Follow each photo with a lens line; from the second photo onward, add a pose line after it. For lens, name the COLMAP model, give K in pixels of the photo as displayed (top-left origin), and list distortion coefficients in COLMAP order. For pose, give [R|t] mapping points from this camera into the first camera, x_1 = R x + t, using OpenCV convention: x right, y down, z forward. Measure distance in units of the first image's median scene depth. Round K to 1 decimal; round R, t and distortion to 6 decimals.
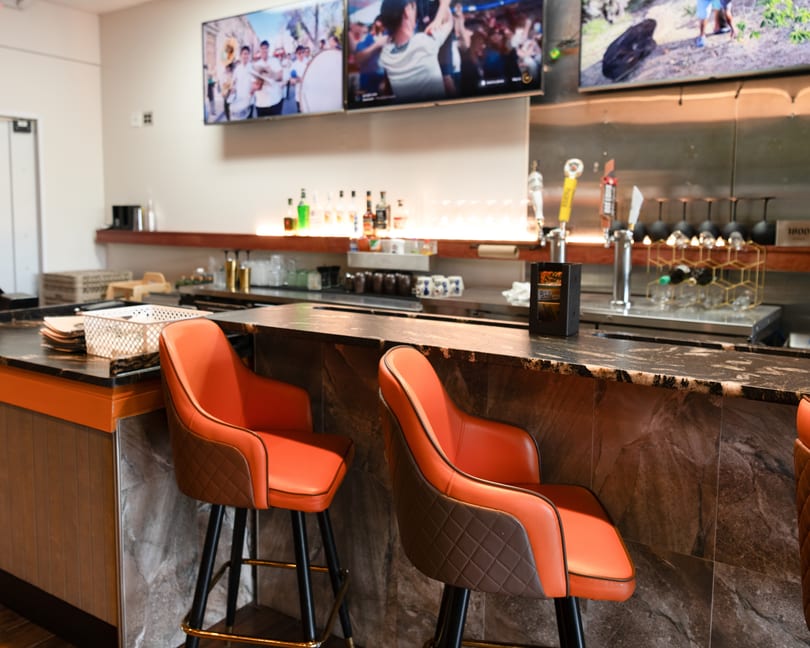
lens RADIAL K [[733.8, 0, 407.2], [0, 733.8, 279.6], [0, 0, 1]] dist [-0.004033, -0.002985]
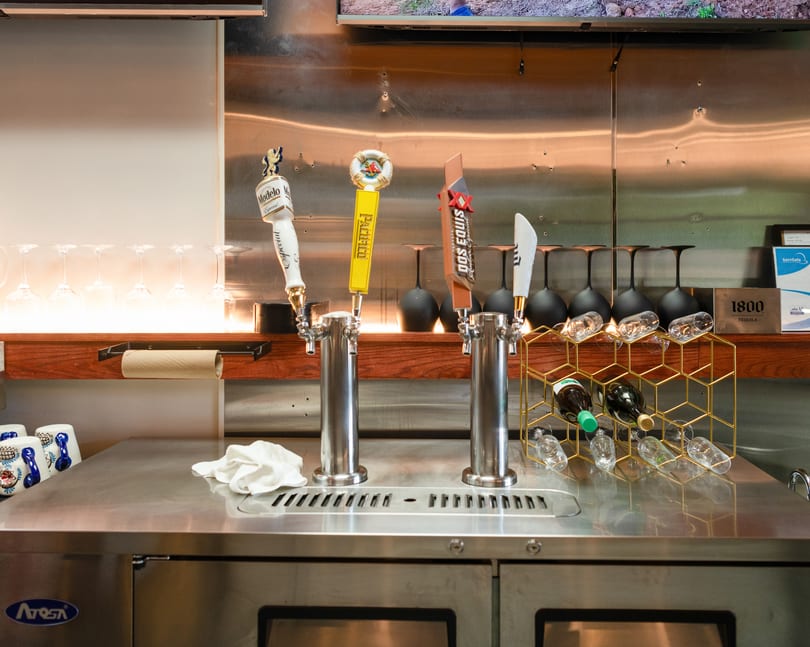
lens RADIAL K [[733.8, 0, 407.2], [0, 733.8, 279.1], [0, 0, 1]] dist [-0.004033, -0.002985]
pose [[0.840146, -0.000414, 0.542360, 0.008121], [0.046440, 0.996382, -0.071178, -0.047034], [-0.540369, 0.084987, 0.837125, 0.536028]]
